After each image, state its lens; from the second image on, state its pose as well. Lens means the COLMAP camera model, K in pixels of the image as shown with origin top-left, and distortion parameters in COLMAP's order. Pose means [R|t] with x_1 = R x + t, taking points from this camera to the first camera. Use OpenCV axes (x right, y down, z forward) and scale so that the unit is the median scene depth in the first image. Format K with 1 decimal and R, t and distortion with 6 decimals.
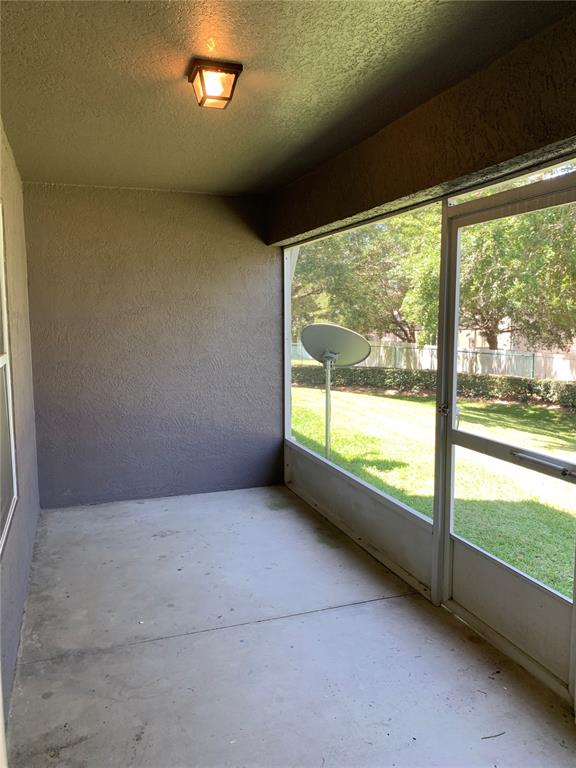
lens RADIAL K [[583.8, 0, 290.7], [0, 583.8, 385.7], [0, 0, 1]] dist [-0.004732, 0.002047]
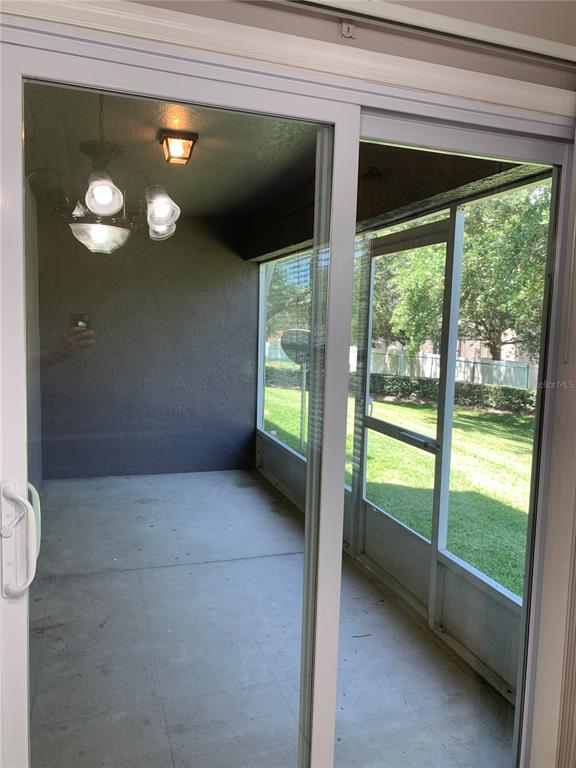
lens RADIAL K [[583.8, 0, 289.7], [0, 583.8, 386.5], [0, 0, 1]] dist [-0.004732, 0.002047]
pose [[0.999288, 0.031363, -0.020975, 0.084009], [-0.031525, 0.999475, -0.007456, 0.016096], [0.020731, 0.008112, 0.999752, -0.160777]]
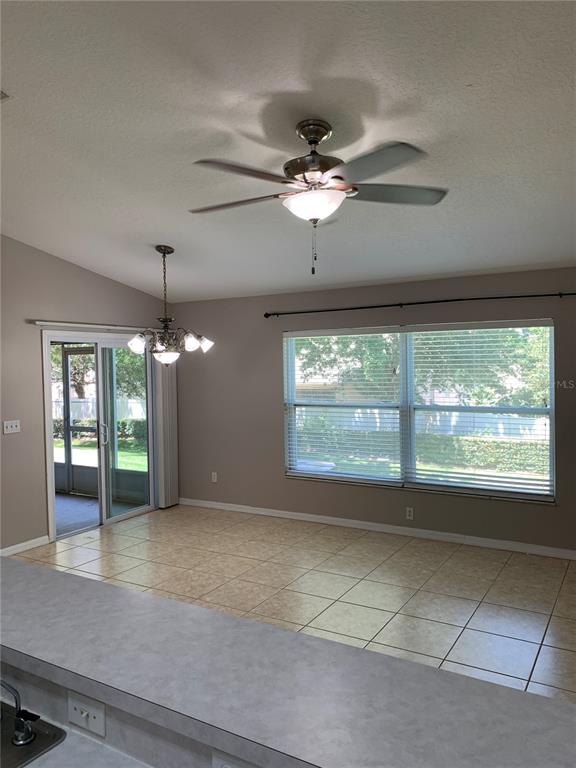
lens RADIAL K [[583.8, 0, 291.6], [0, 583.8, 387.9], [0, 0, 1]] dist [-0.004732, 0.002047]
pose [[0.776664, -0.036182, 0.628875, -0.428768], [0.087766, 0.994827, -0.051156, 0.091929], [-0.623771, 0.094925, 0.775822, -1.216693]]
